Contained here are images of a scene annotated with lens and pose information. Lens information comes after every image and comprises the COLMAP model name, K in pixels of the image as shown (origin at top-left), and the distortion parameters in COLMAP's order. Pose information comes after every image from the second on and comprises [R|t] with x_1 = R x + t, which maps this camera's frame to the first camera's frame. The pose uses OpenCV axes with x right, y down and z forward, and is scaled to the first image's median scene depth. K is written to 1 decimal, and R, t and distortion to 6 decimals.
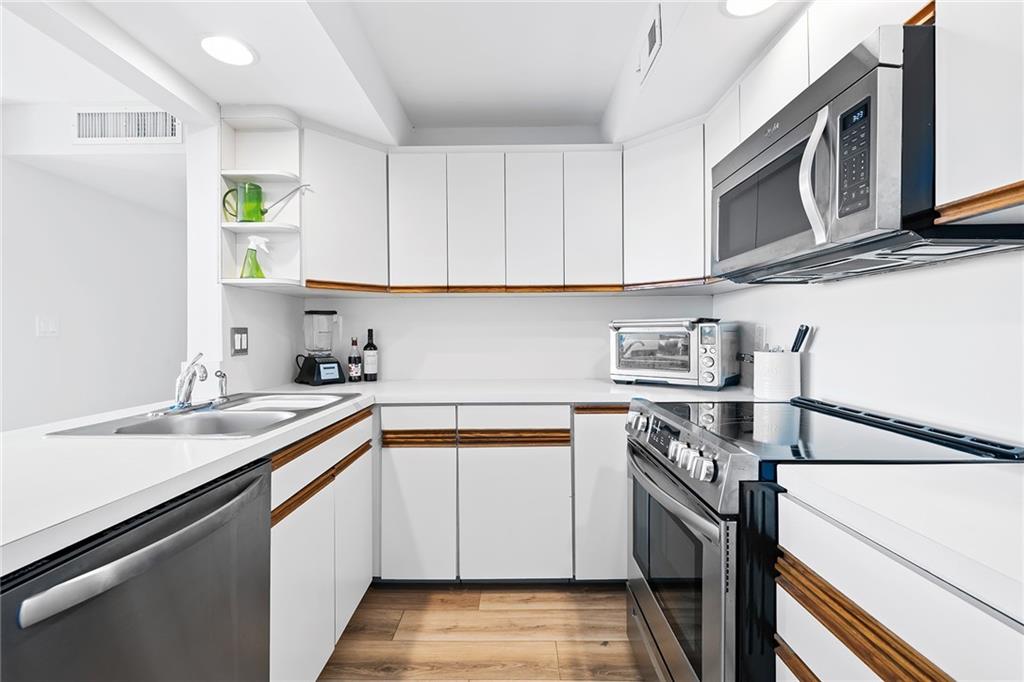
lens RADIAL K [[432.9, 0, 512.3], [0, 432.9, 338.8], [0, 0, 1]] dist [-0.001114, -0.000695]
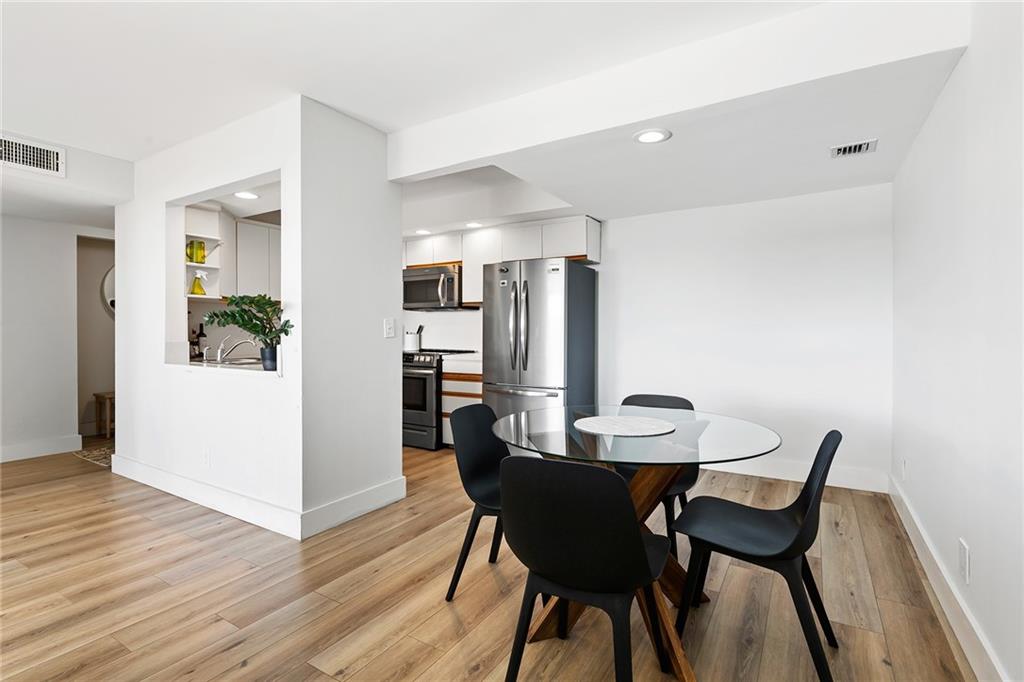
lens RADIAL K [[476.8, 0, 509.6], [0, 476.8, 332.5], [0, 0, 1]] dist [0.000278, 0.000181]
pose [[0.524455, -0.002454, 0.851434, -1.533538], [0.007062, 0.999974, -0.001468, 0.026014], [-0.851409, 0.006783, 0.524459, -1.053447]]
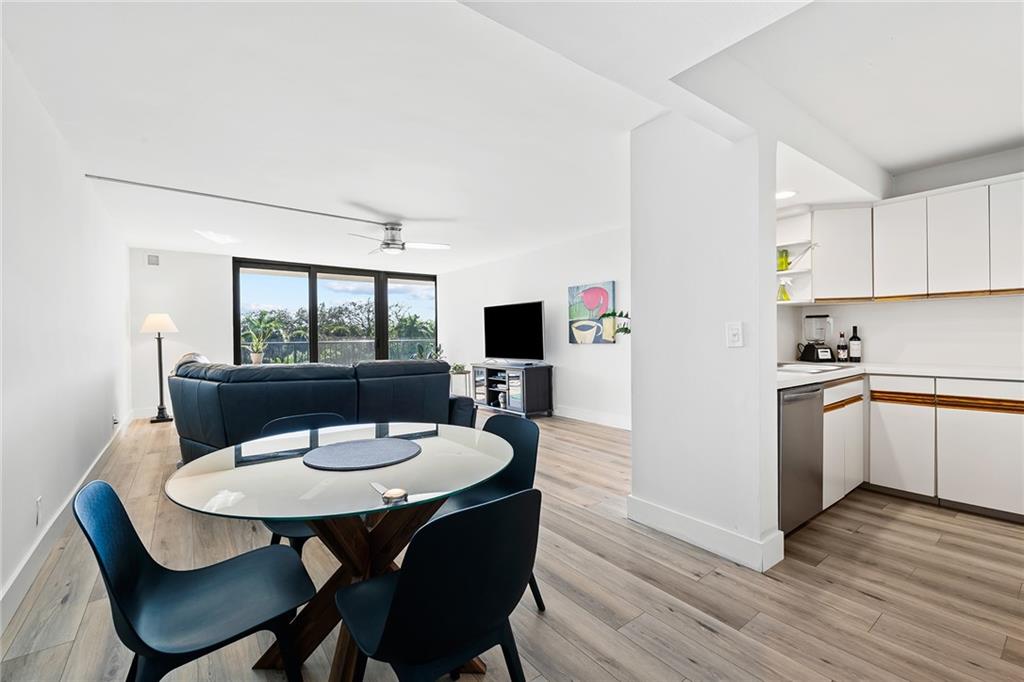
lens RADIAL K [[432.9, 0, 512.3], [0, 432.9, 338.8], [0, 0, 1]] dist [-0.001114, -0.000695]
pose [[0.604838, 0.002502, -0.796344, 0.166508], [0.004253, 0.999971, 0.006372, 0.007159], [0.796337, -0.007241, 0.604810, -1.002250]]
